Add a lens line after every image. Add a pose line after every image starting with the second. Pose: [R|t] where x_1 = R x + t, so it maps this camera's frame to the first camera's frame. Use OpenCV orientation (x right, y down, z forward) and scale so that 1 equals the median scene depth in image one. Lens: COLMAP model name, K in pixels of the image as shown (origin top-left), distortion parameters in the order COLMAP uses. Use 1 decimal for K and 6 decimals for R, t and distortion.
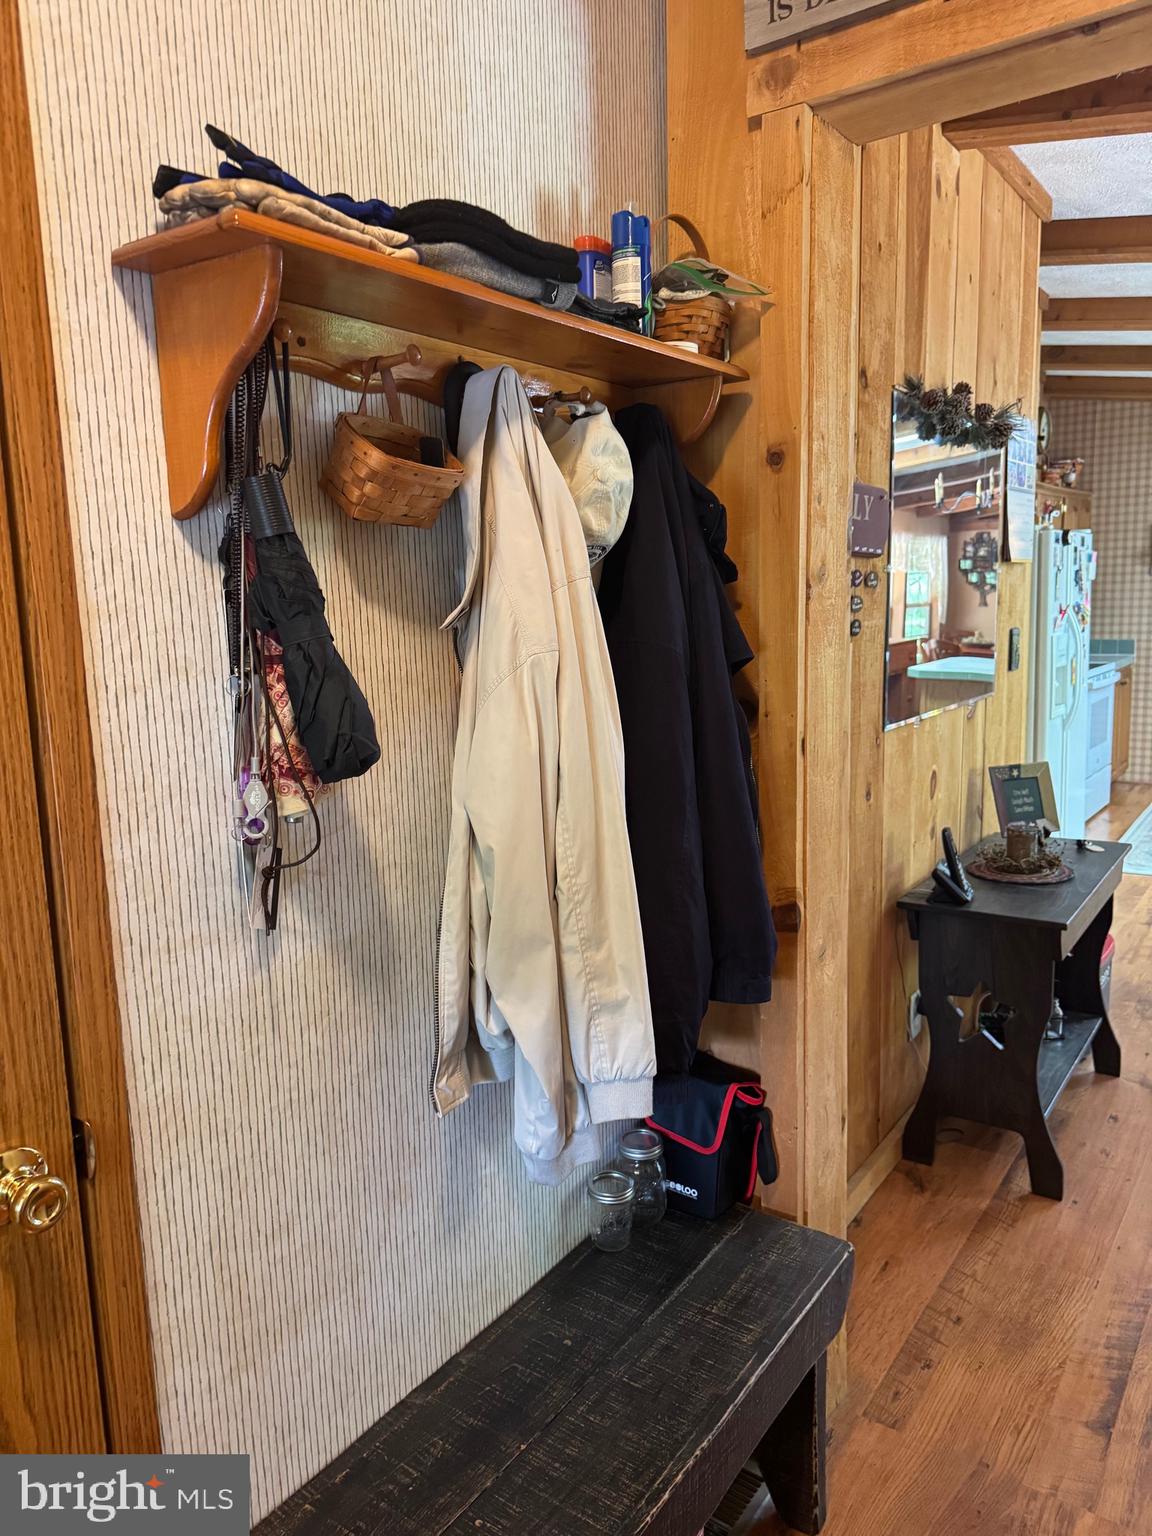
lens RADIAL K [[1084.3, 0, 582.6], [0, 1084.3, 770.7], [0, 0, 1]] dist [0.024075, -0.020191]
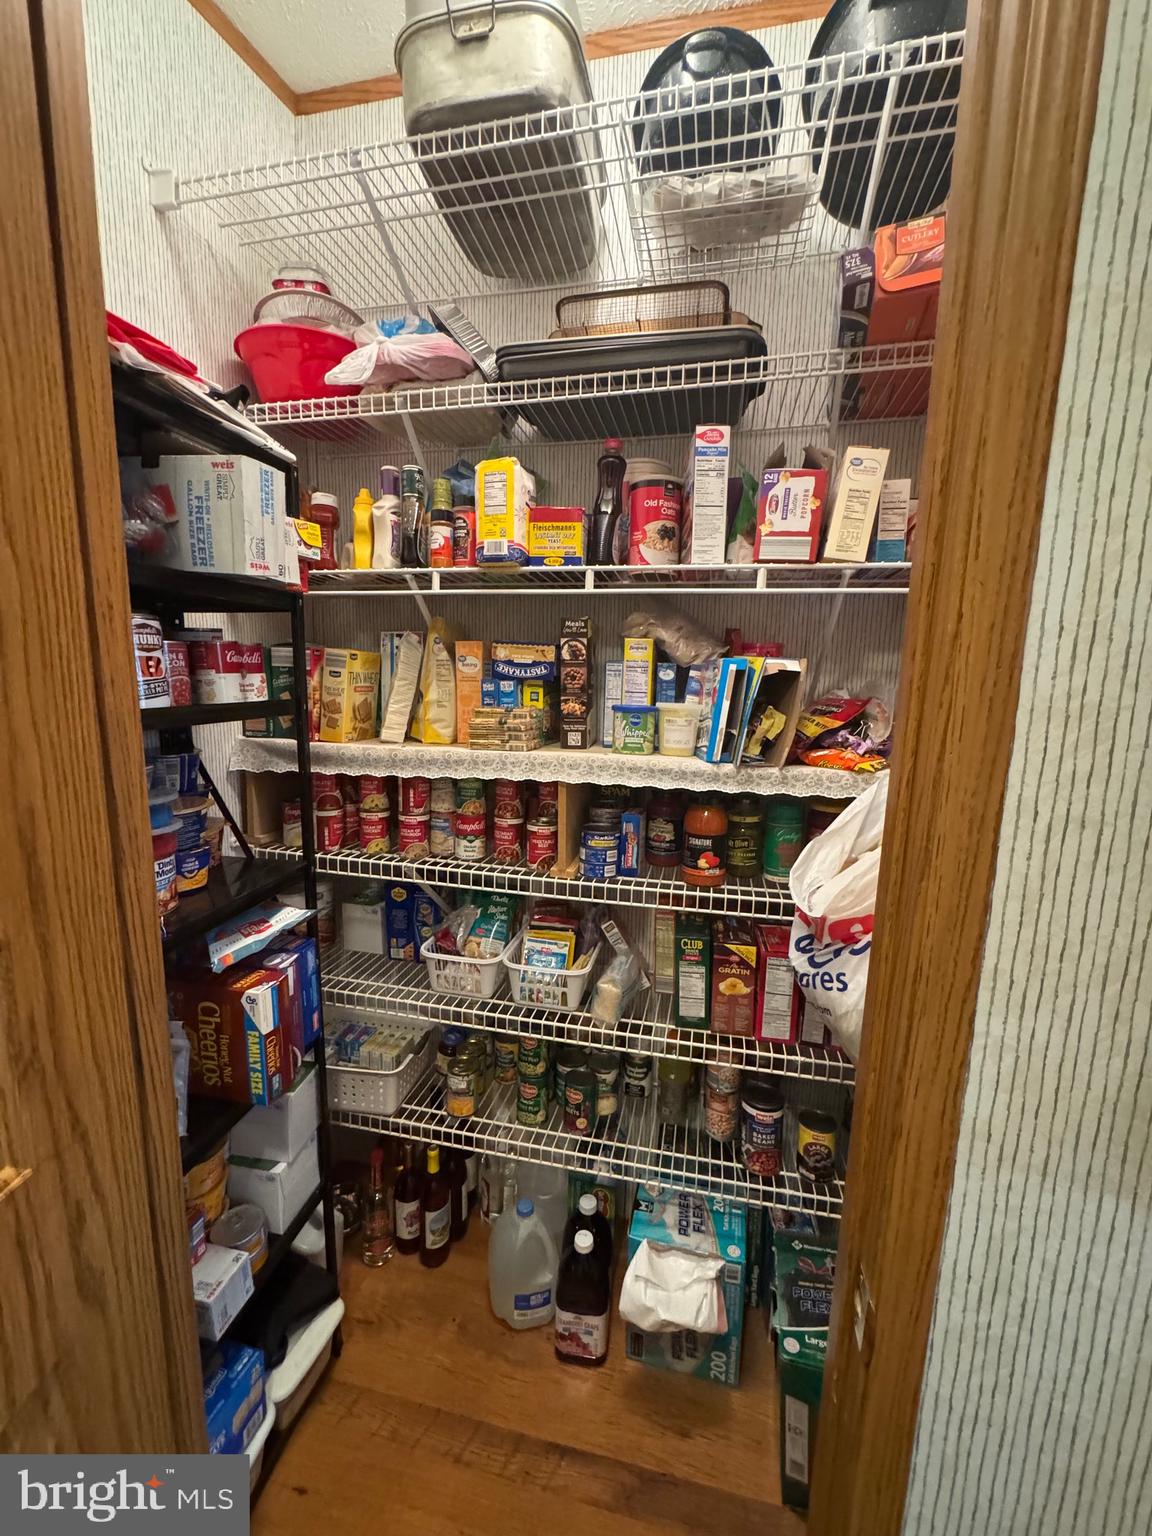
lens RADIAL K [[614.7, 0, 576.3], [0, 614.7, 776.5], [0, 0, 1]] dist [-0.003528, -0.000273]
pose [[0.386586, 0.182827, -0.903950, -0.254473], [-0.176519, 0.976701, 0.122051, -0.129650], [0.905203, 0.112381, 0.409851, 0.737329]]
